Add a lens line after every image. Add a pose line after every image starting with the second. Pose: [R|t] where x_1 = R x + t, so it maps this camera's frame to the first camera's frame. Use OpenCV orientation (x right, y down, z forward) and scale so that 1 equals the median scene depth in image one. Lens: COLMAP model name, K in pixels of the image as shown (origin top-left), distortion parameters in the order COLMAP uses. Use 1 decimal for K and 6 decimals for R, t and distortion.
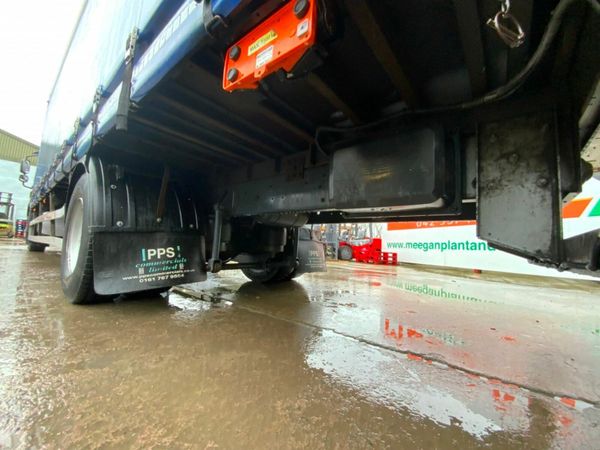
lens RADIAL K [[243.6, 0, 300.0], [0, 243.6, 225.0], [0, 0, 1]] dist [0.019767, -0.018009]
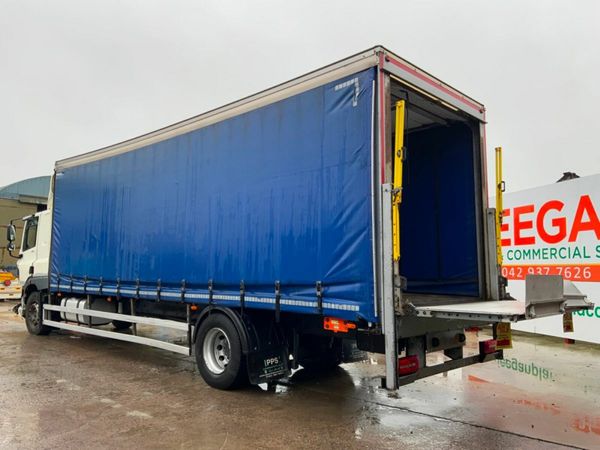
lens RADIAL K [[497.6, 0, 300.0], [0, 497.6, 225.0], [0, 0, 1]] dist [0.005956, 0.001474]
pose [[0.997034, -0.044734, -0.062629, -0.074100], [0.044424, 0.998993, -0.006326, -0.870496], [0.062849, 0.003525, 0.998017, -2.715930]]
